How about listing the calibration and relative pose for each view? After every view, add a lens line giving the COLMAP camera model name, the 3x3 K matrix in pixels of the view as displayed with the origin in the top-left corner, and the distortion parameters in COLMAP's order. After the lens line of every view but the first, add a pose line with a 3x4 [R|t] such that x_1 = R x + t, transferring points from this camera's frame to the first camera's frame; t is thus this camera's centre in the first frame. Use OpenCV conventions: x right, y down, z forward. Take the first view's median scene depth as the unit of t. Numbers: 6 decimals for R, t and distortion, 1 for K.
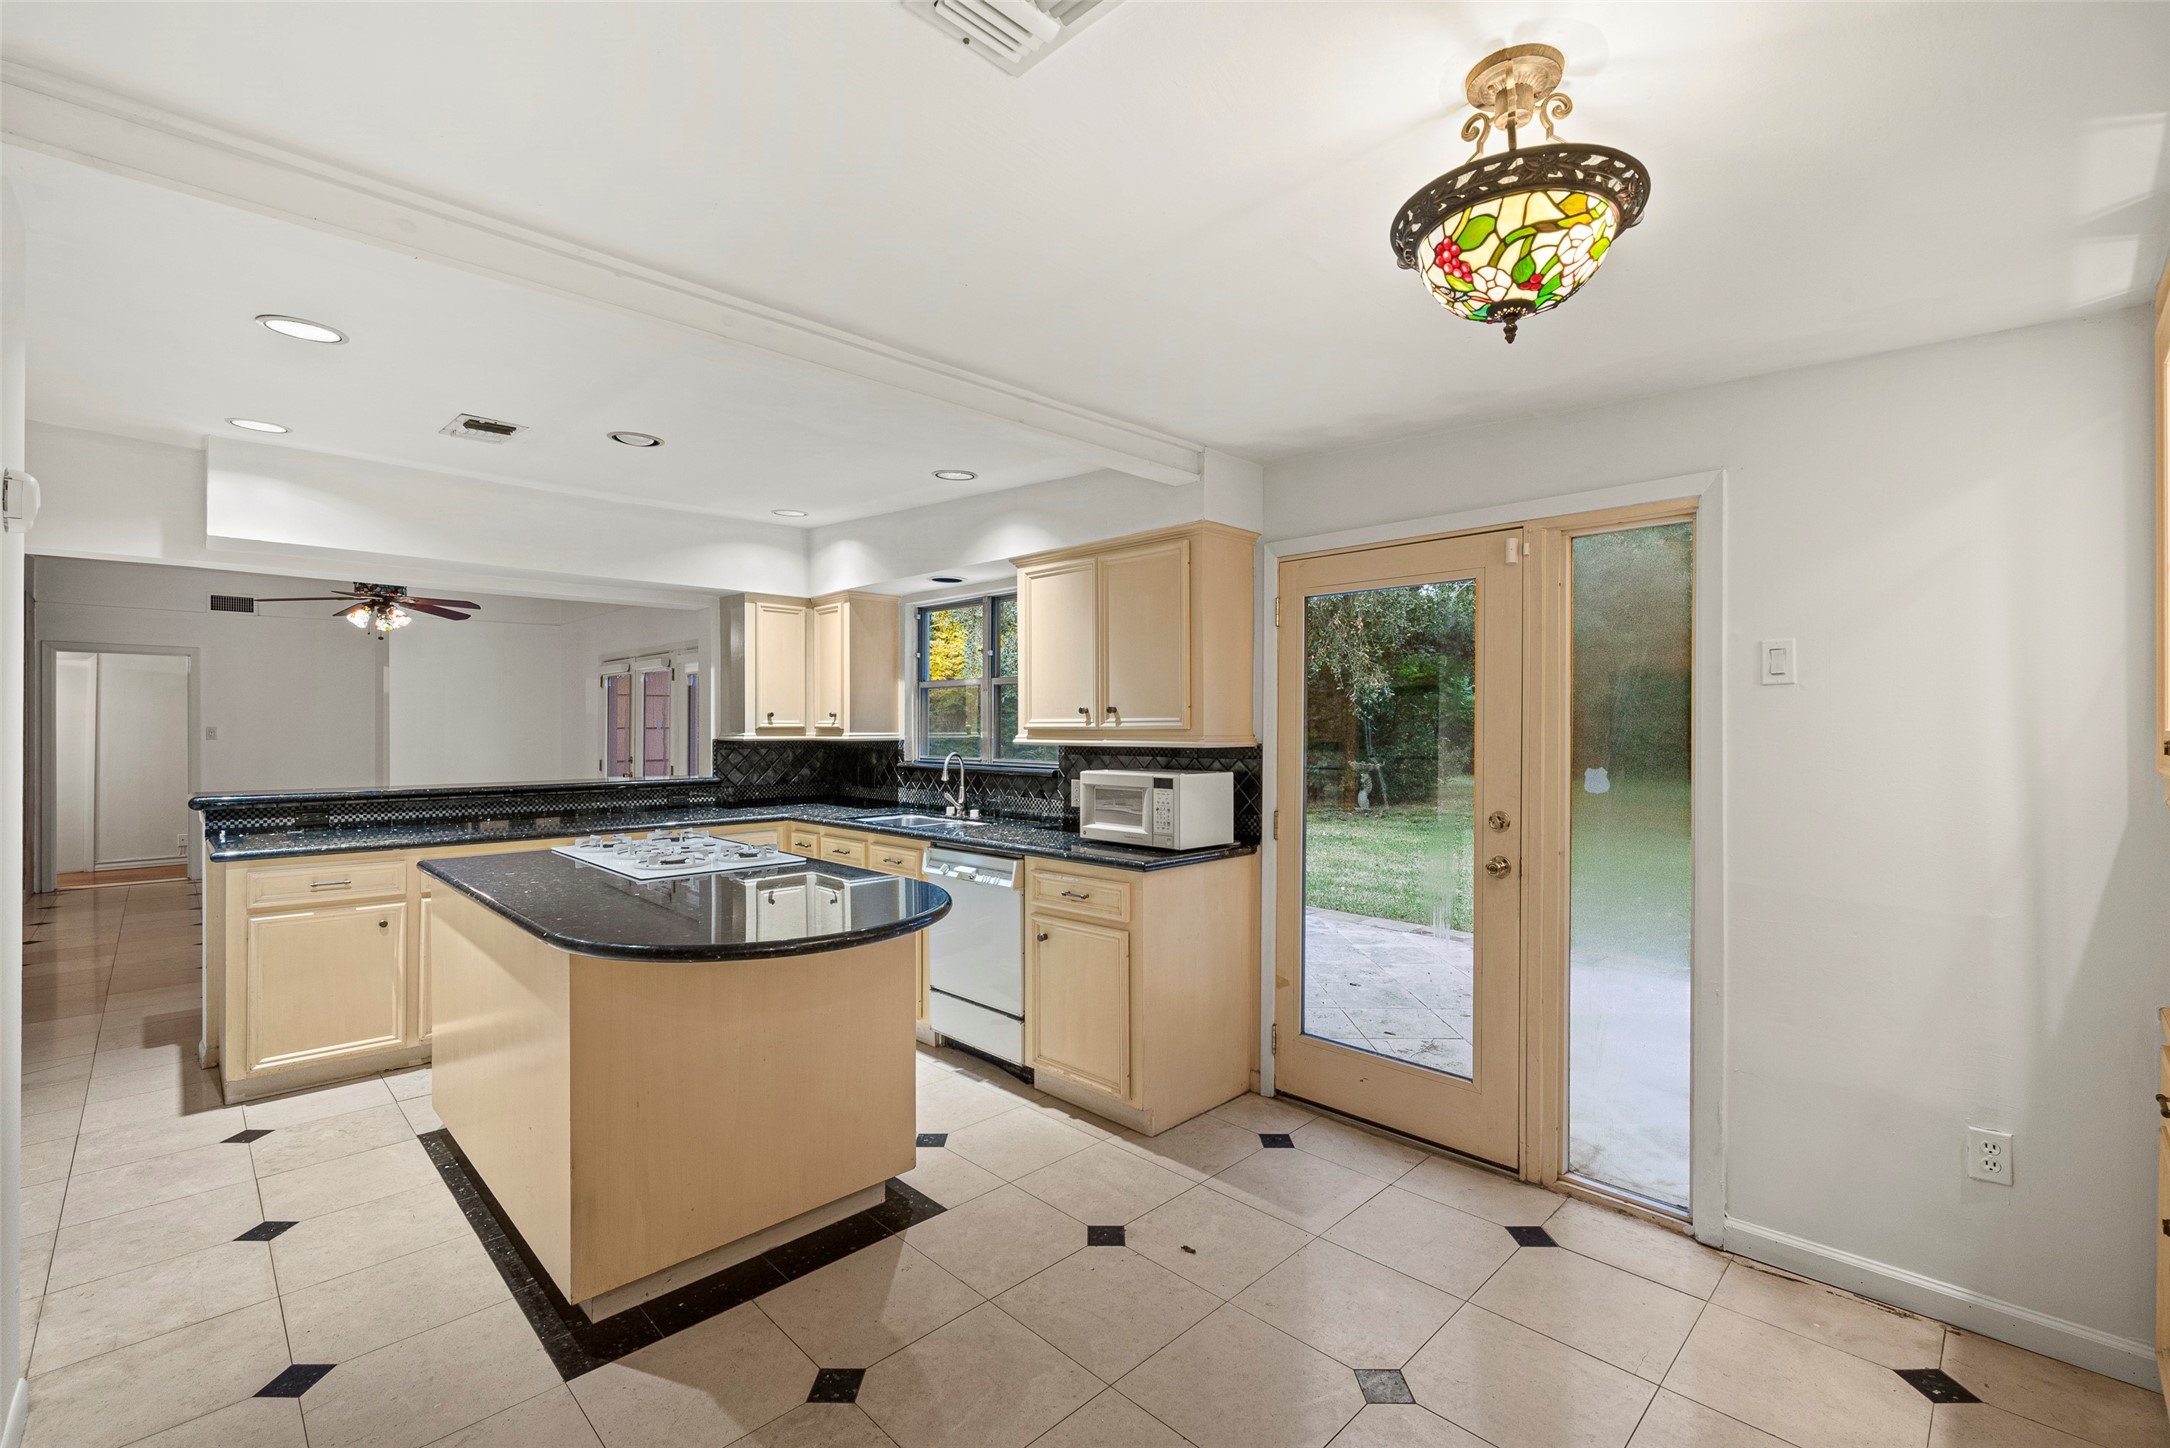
lens RADIAL K [[935.4, 0, 1084.7], [0, 935.4, 724.8], [0, 0, 1]] dist [-0.000429, 0.000858]
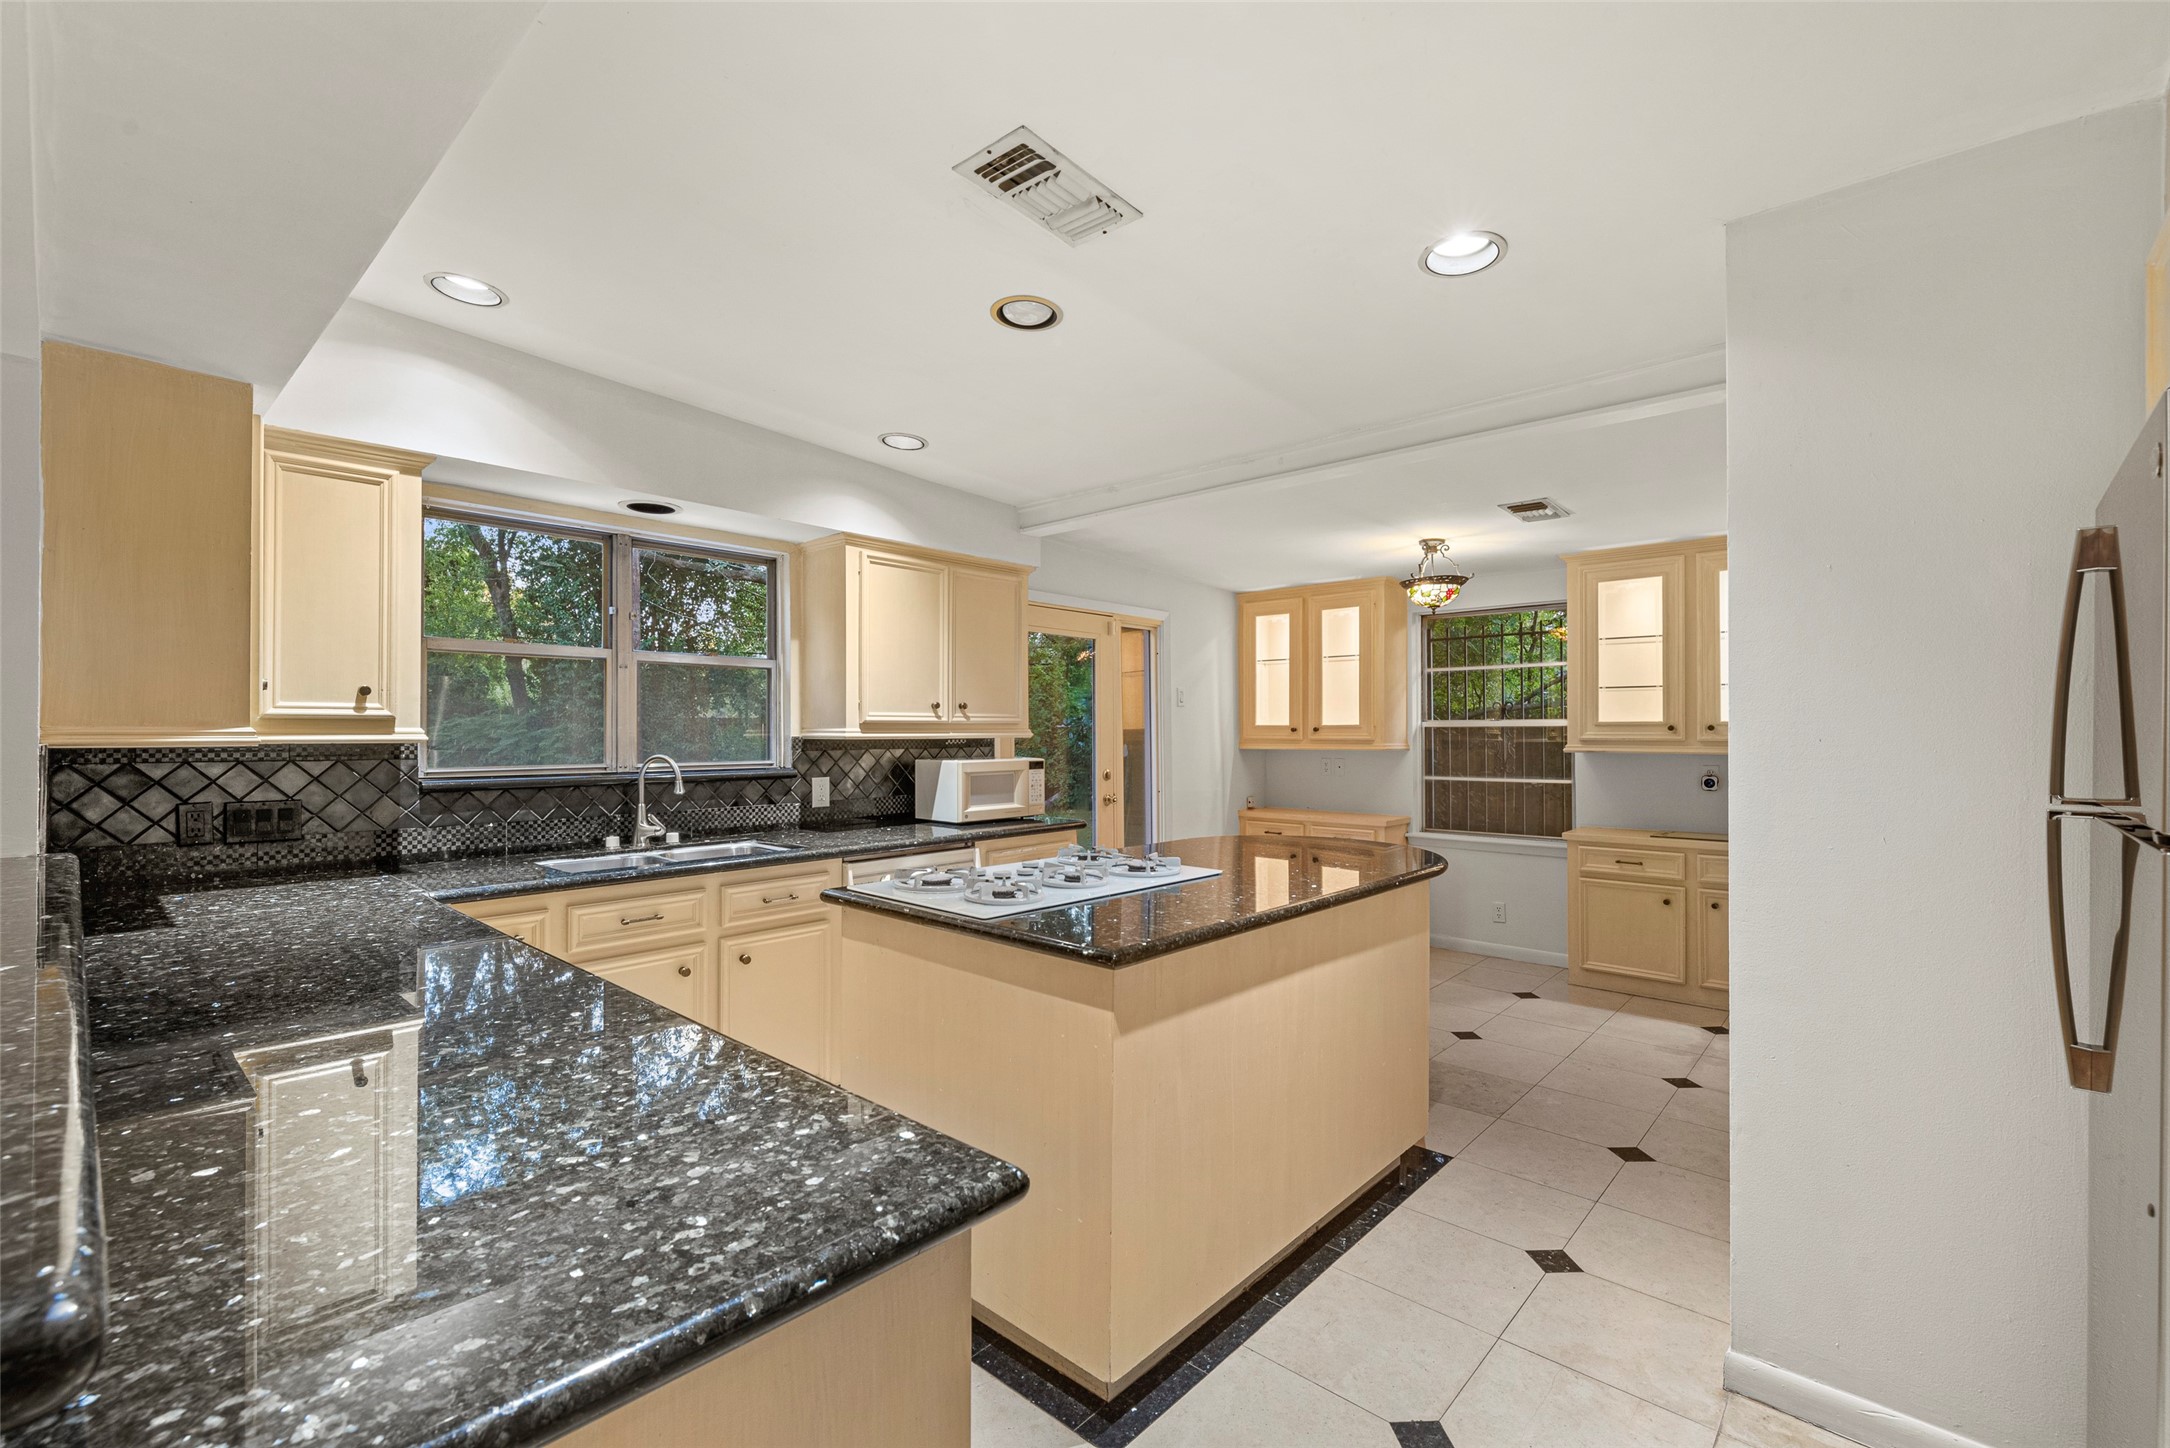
lens RADIAL K [[935.4, 0, 1085.2], [0, 935.4, 731.1], [0, 0, 1]] dist [-0.000429, 0.000858]
pose [[-0.053945, -0.005966, 0.998526, -1.041246], [-0.006454, 0.999963, 0.005626, 0.006350], [-0.998523, -0.006141, -0.053982, 0.864053]]
